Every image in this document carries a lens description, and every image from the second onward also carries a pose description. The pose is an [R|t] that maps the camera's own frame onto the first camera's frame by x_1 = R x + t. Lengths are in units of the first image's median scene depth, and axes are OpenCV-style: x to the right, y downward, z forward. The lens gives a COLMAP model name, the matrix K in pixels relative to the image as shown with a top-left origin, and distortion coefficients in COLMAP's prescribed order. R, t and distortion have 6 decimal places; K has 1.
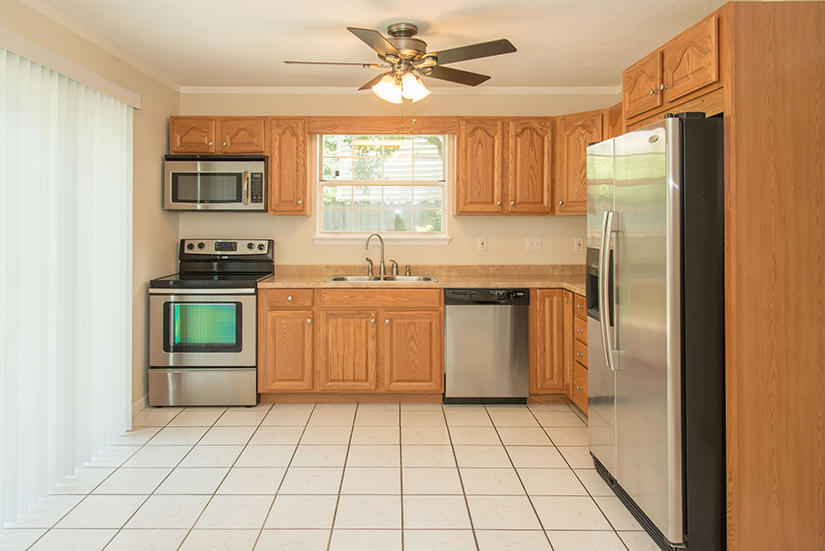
lens RADIAL K [[576.4, 0, 386.3], [0, 576.4, 261.3], [0, 0, 1]] dist [0.002403, -0.014134]
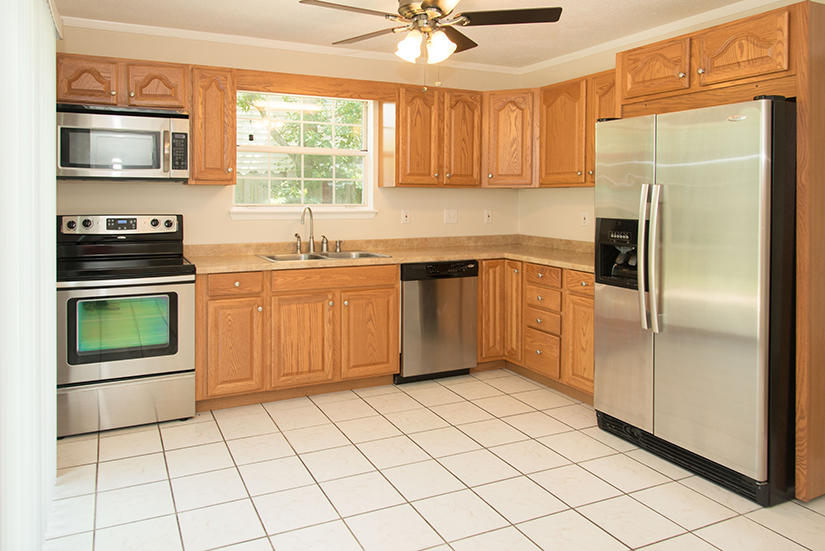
lens RADIAL K [[576.4, 0, 428.2], [0, 576.4, 242.3], [0, 0, 1]] dist [0.002403, -0.014134]
pose [[0.912475, -0.030663, 0.407981, -0.240012], [0.024912, 0.999501, 0.019402, -0.005728], [-0.408373, -0.007540, 0.912784, 0.111422]]
